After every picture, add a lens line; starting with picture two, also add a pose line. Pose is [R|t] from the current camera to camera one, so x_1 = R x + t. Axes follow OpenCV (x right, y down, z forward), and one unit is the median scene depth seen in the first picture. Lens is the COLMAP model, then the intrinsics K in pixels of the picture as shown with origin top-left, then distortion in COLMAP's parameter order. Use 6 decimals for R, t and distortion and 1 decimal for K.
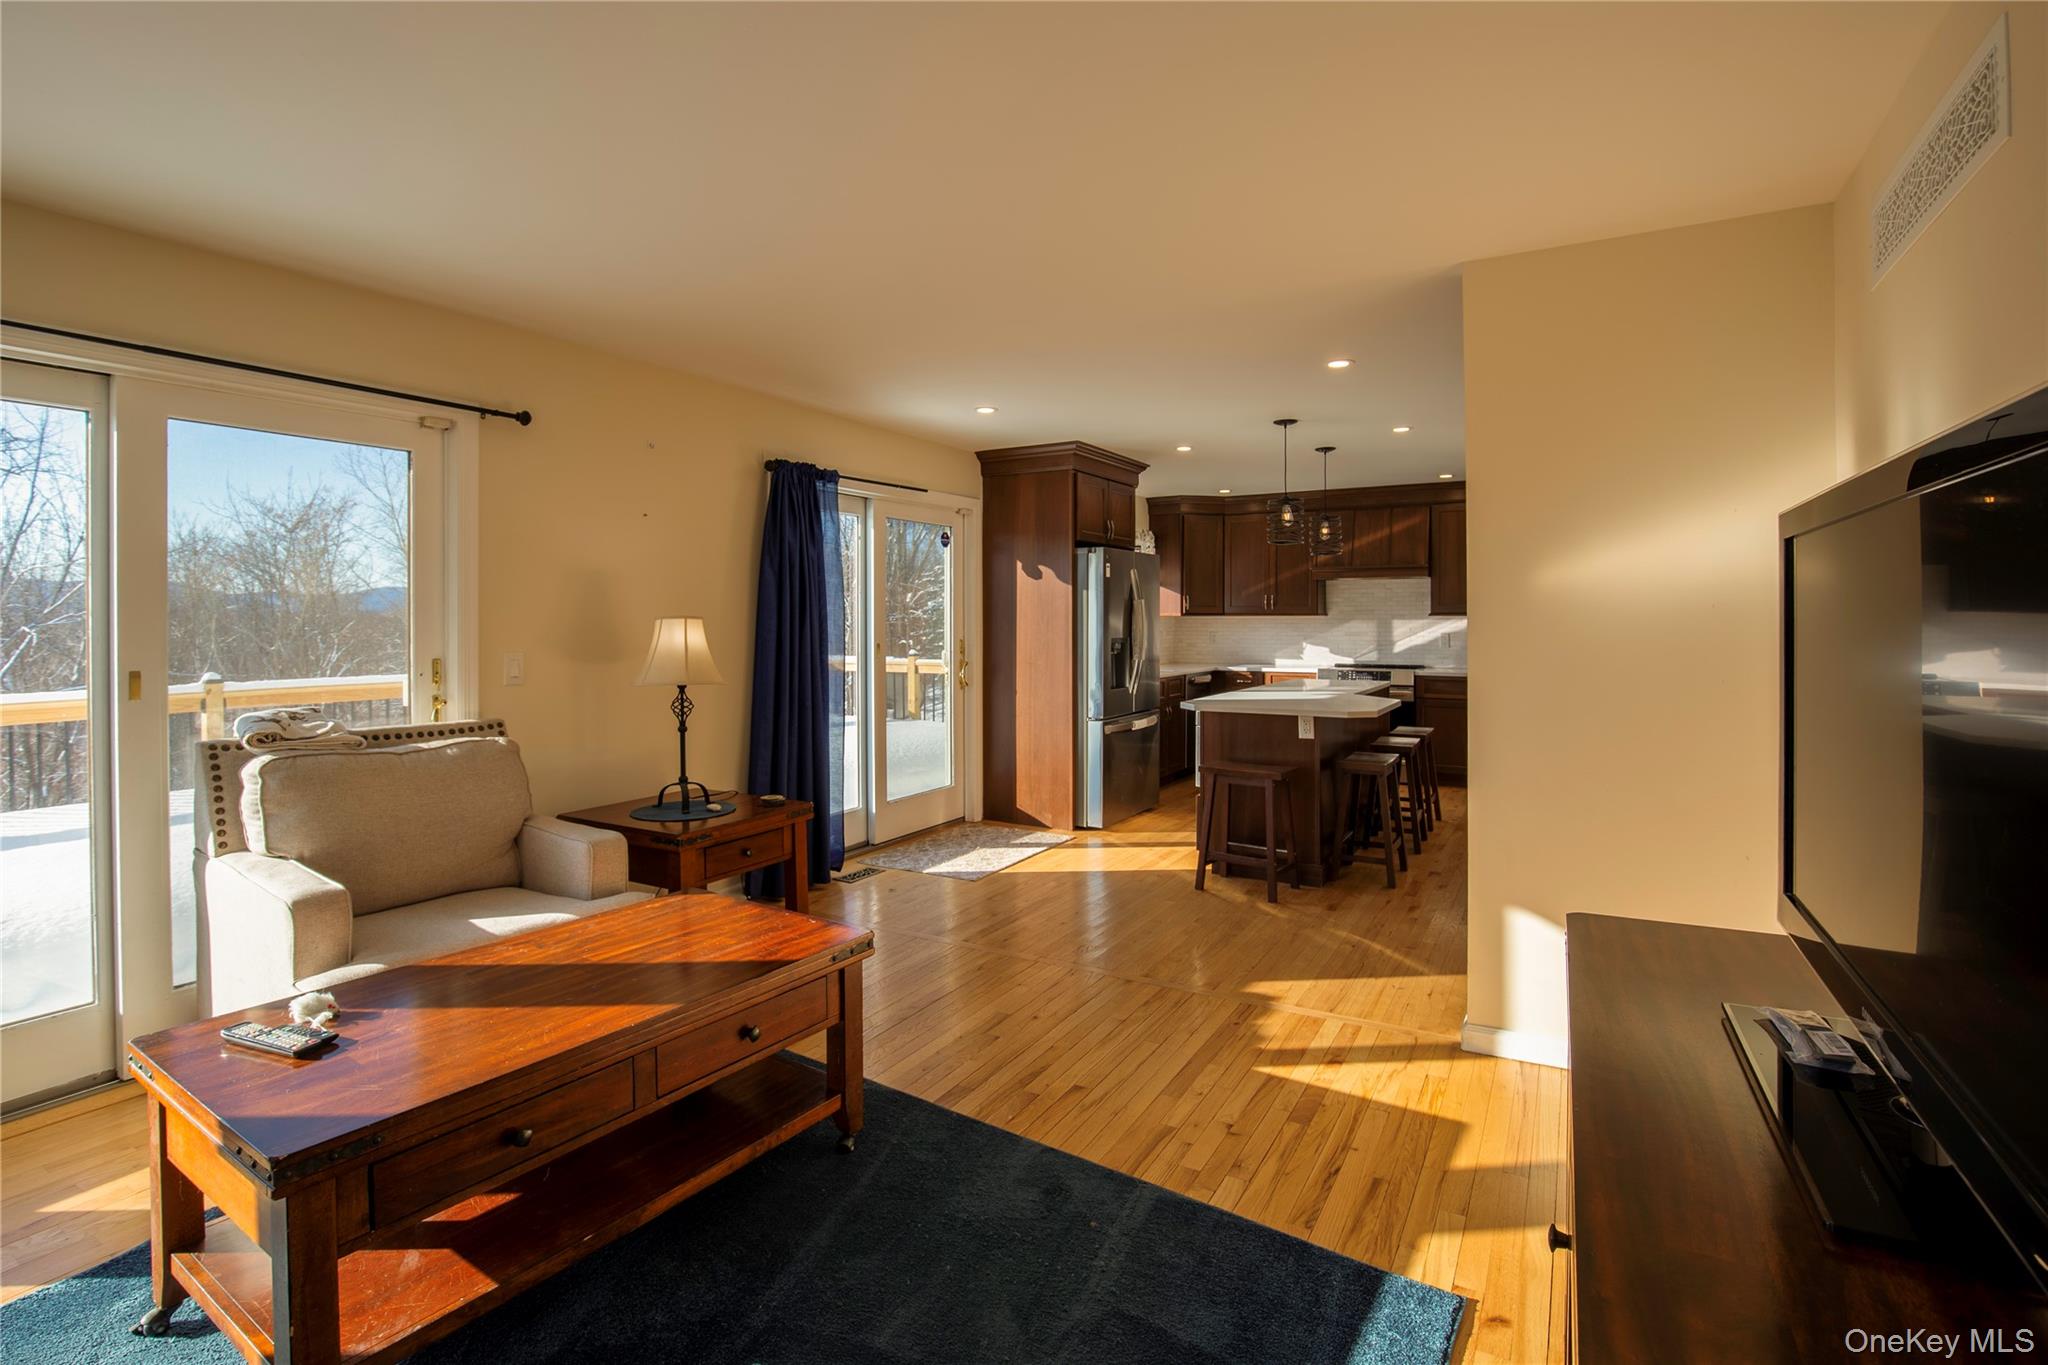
lens RADIAL K [[937.5, 0, 1015.6], [0, 937.5, 632.9], [0, 0, 1]] dist [-0.035018, 0.005666]
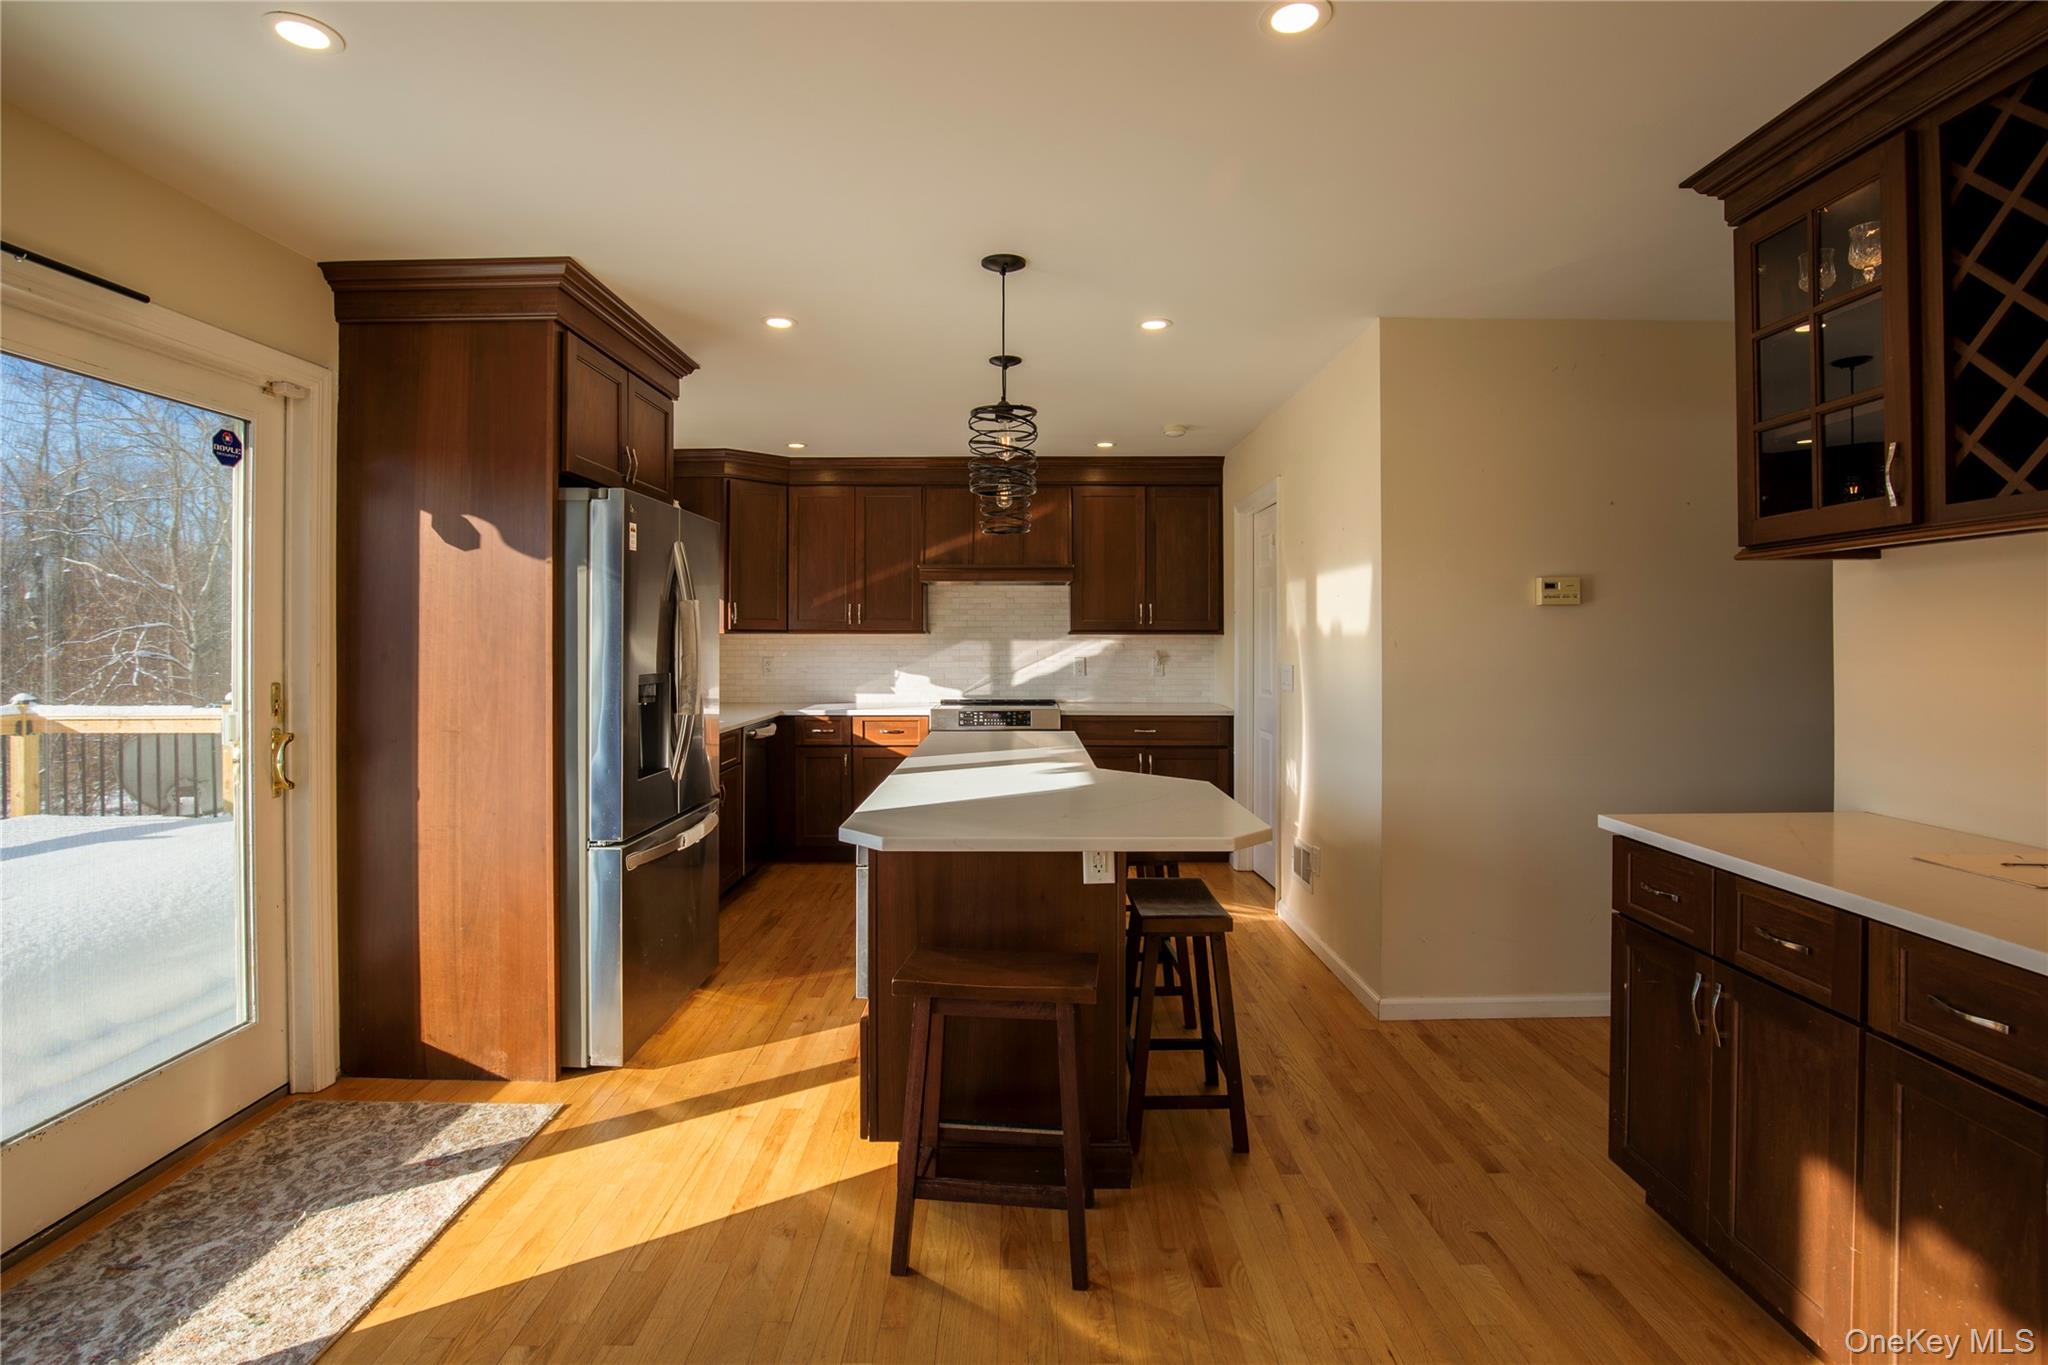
lens RADIAL K [[937.5, 0, 994.5], [0, 937.5, 641.9], [0, 0, 1]] dist [-0.035018, 0.005666]
pose [[0.866200, 0.001287, 0.499696, 0.019178], [0.005222, 0.999919, -0.011627, -0.005294], [-0.499671, 0.012681, 0.866123, 0.484995]]
